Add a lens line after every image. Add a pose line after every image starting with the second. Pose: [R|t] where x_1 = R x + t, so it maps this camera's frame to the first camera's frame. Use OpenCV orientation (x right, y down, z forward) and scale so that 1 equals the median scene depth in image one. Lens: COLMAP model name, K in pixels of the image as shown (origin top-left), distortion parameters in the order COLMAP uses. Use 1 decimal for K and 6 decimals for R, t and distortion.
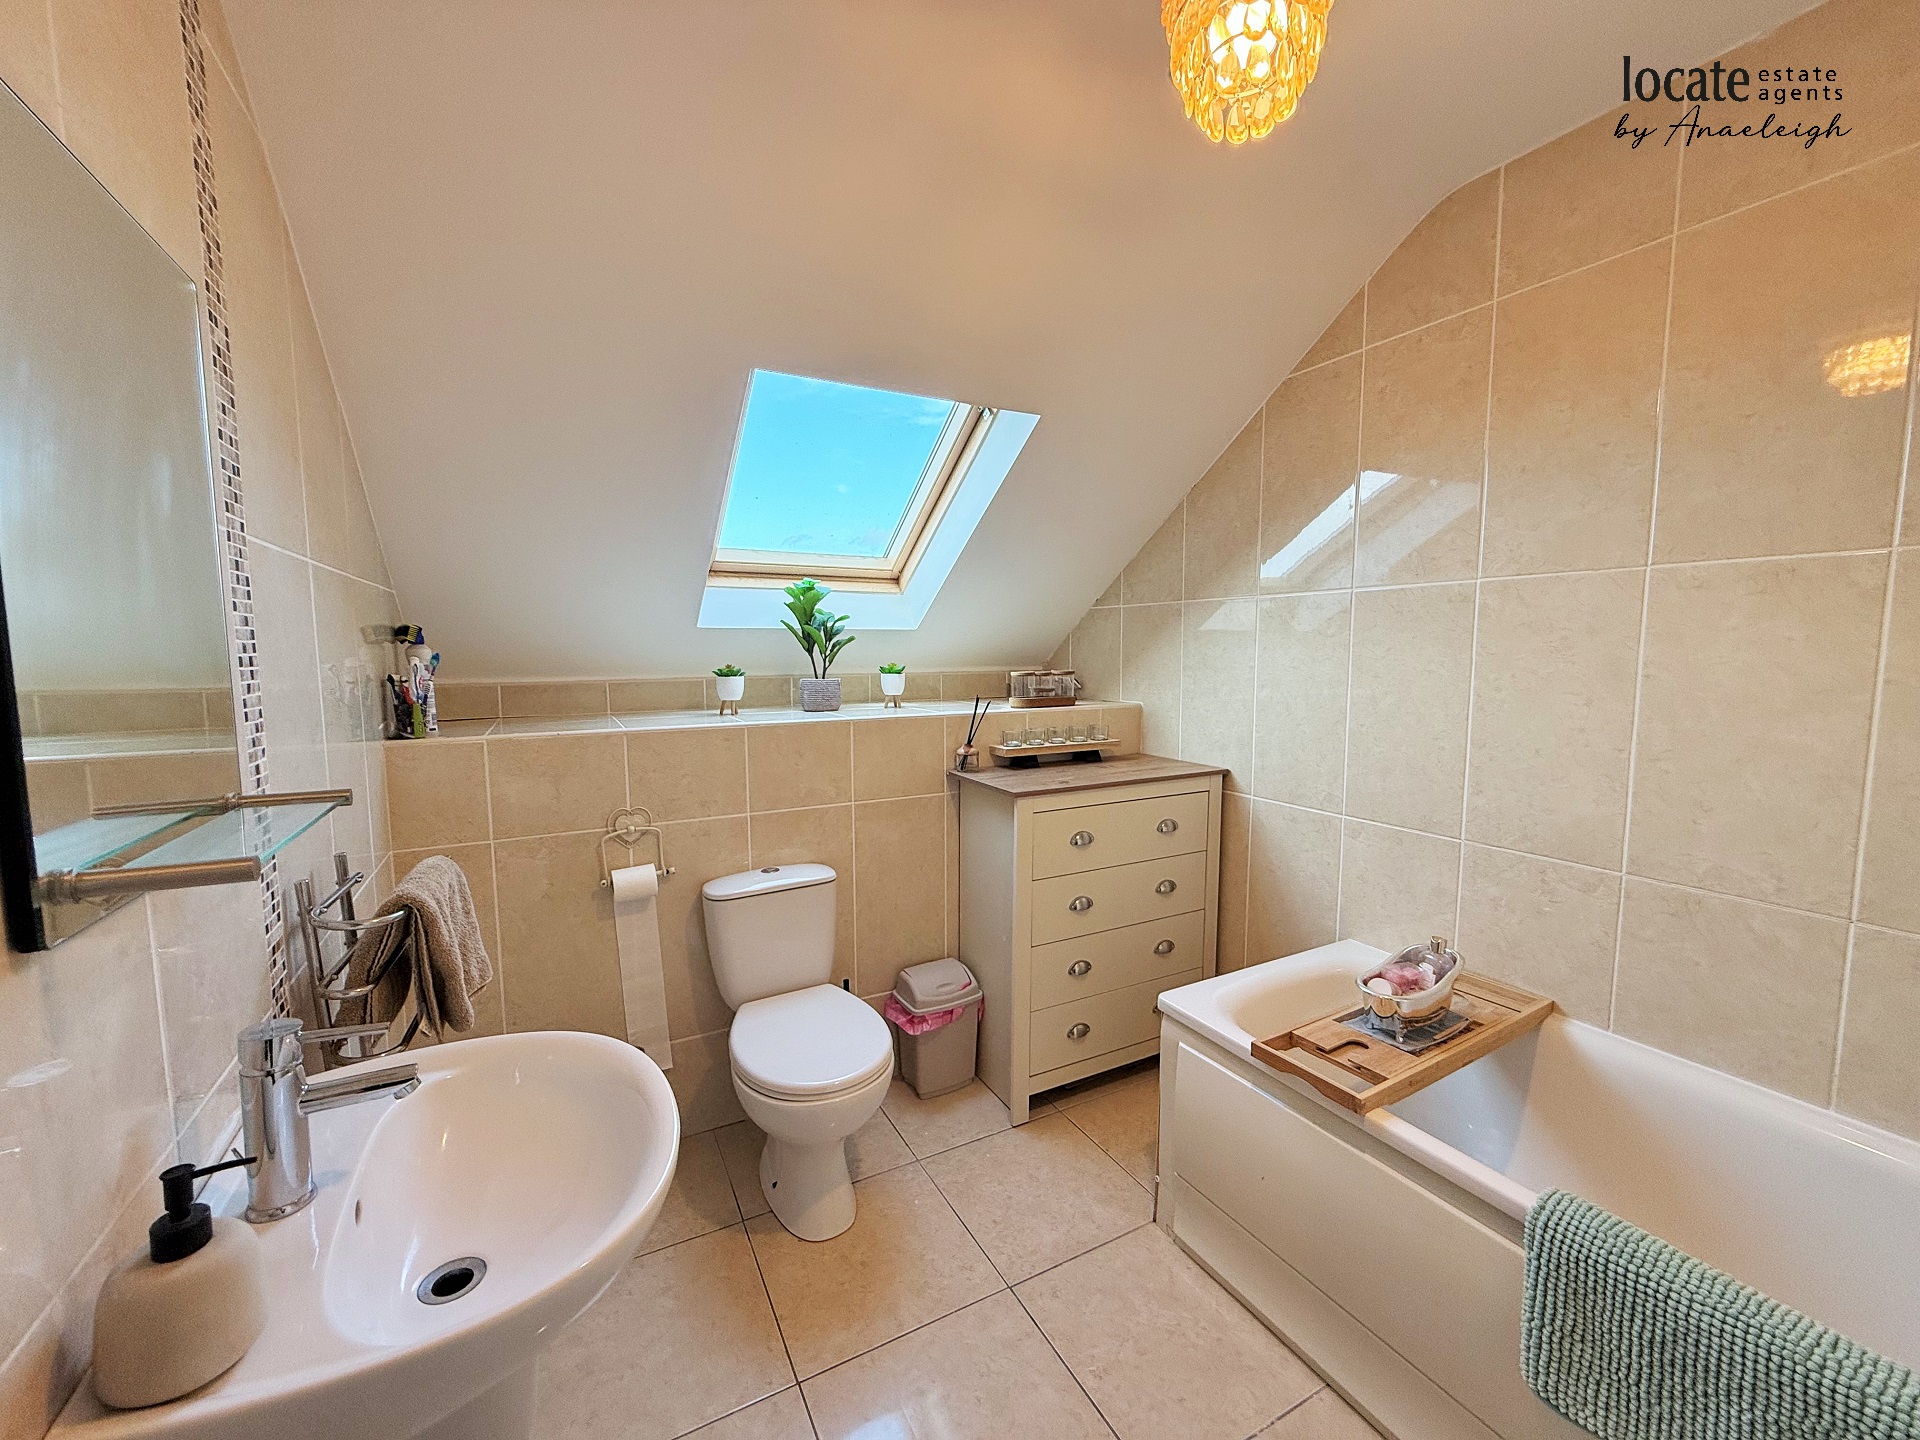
lens RADIAL K [[760.7, 0, 963.2], [0, 760.7, 719.6], [0, 0, 1]] dist [0.001545, 0.000317]
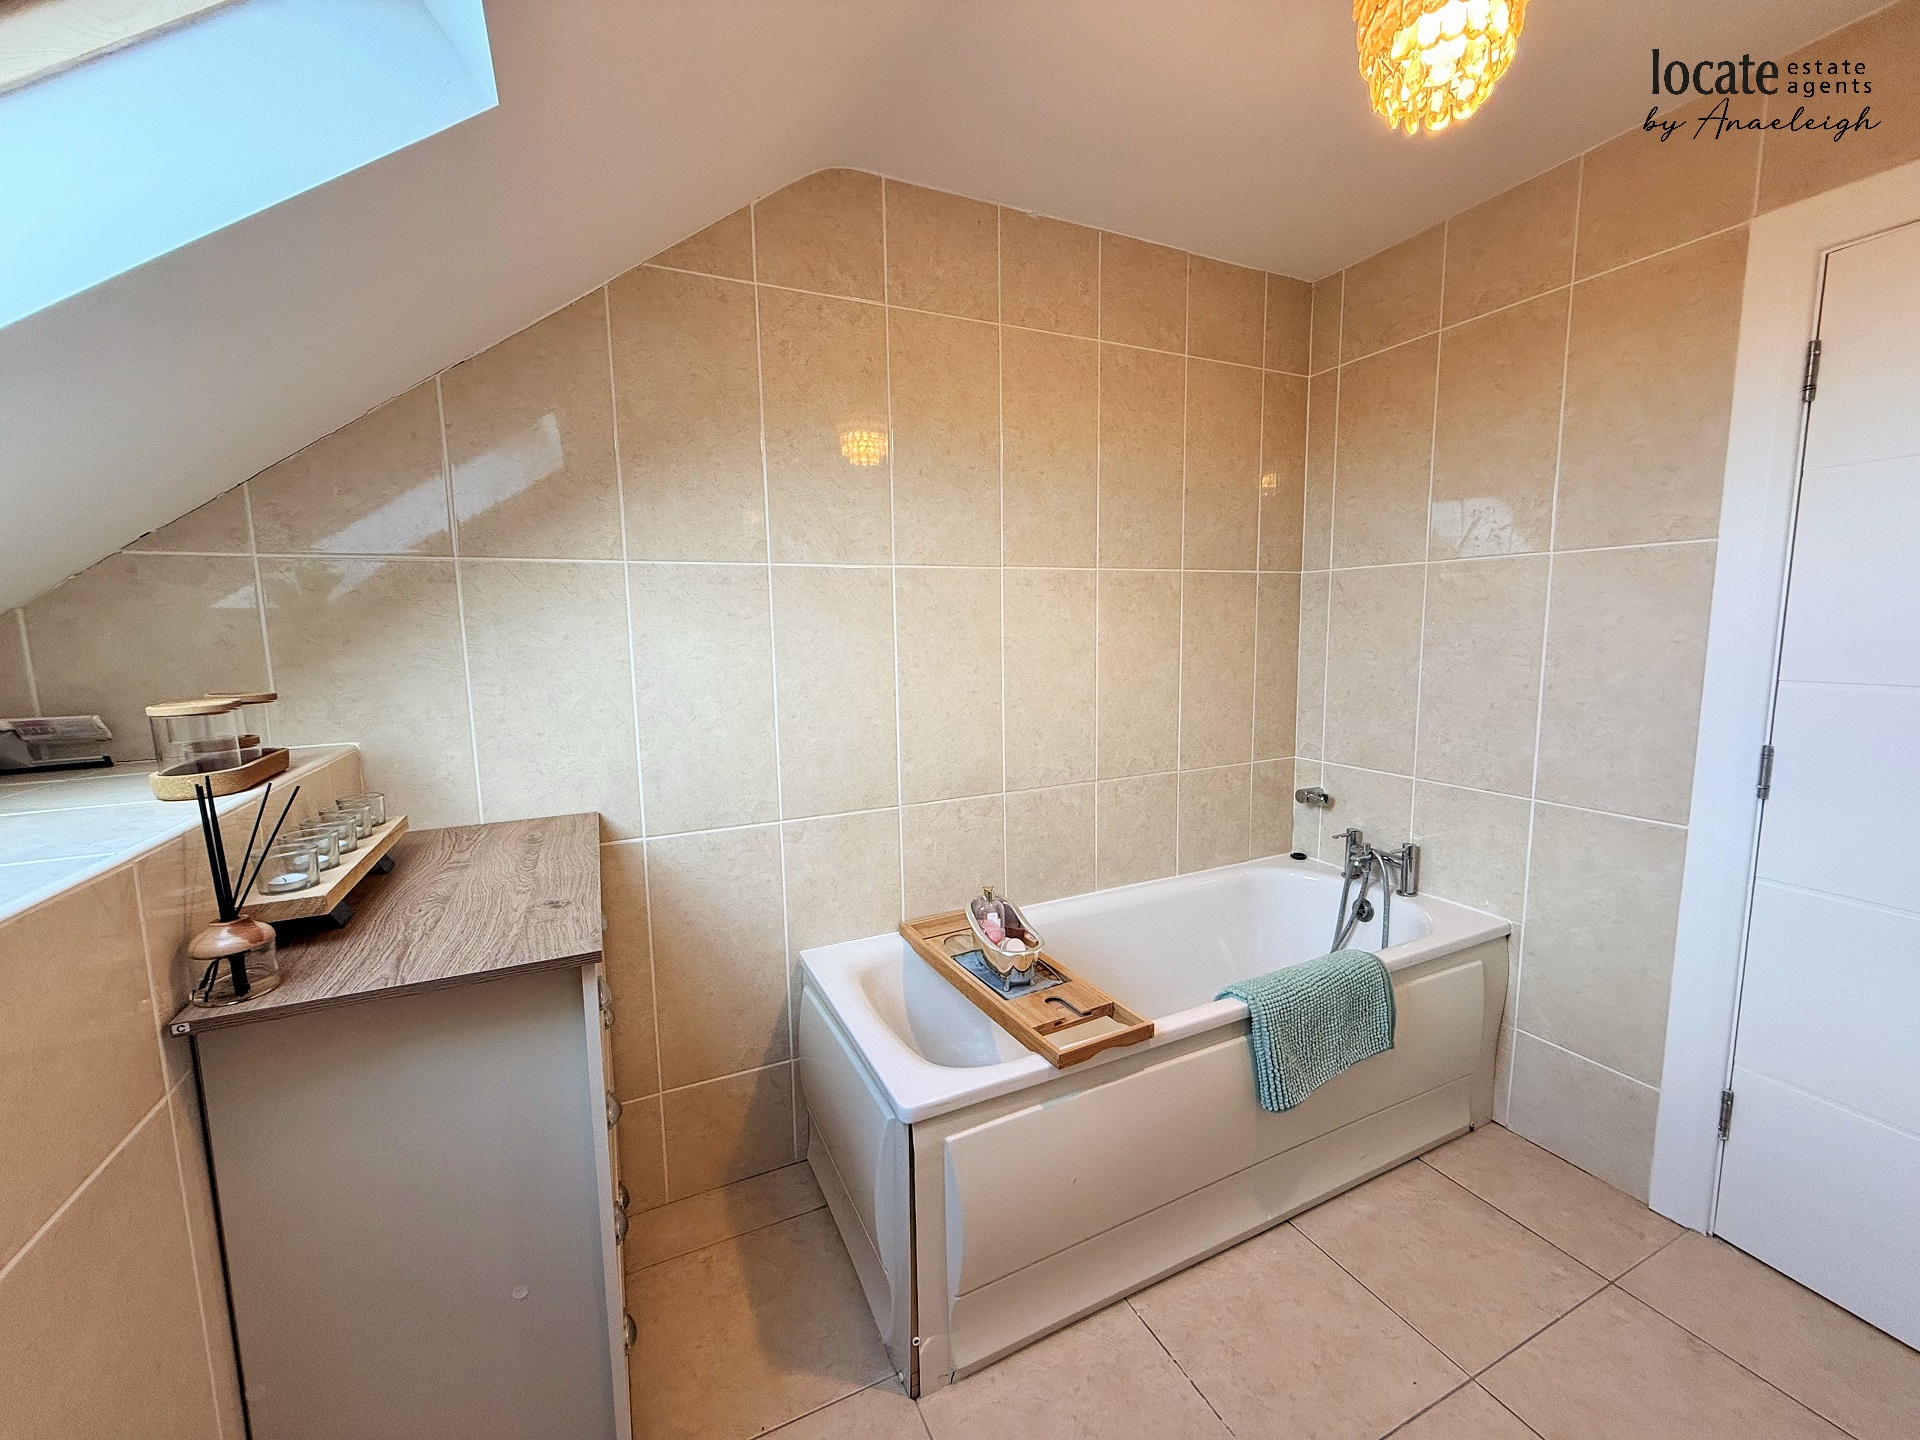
lens RADIAL K [[760.7, 0, 961.2], [0, 760.7, 718.5], [0, 0, 1]] dist [0.001545, 0.000317]
pose [[0.054357, -0.121205, 0.991138, -0.411256], [0.112803, 0.986997, 0.114512, -0.081676], [-0.992129, 0.105579, 0.067323, 0.846573]]
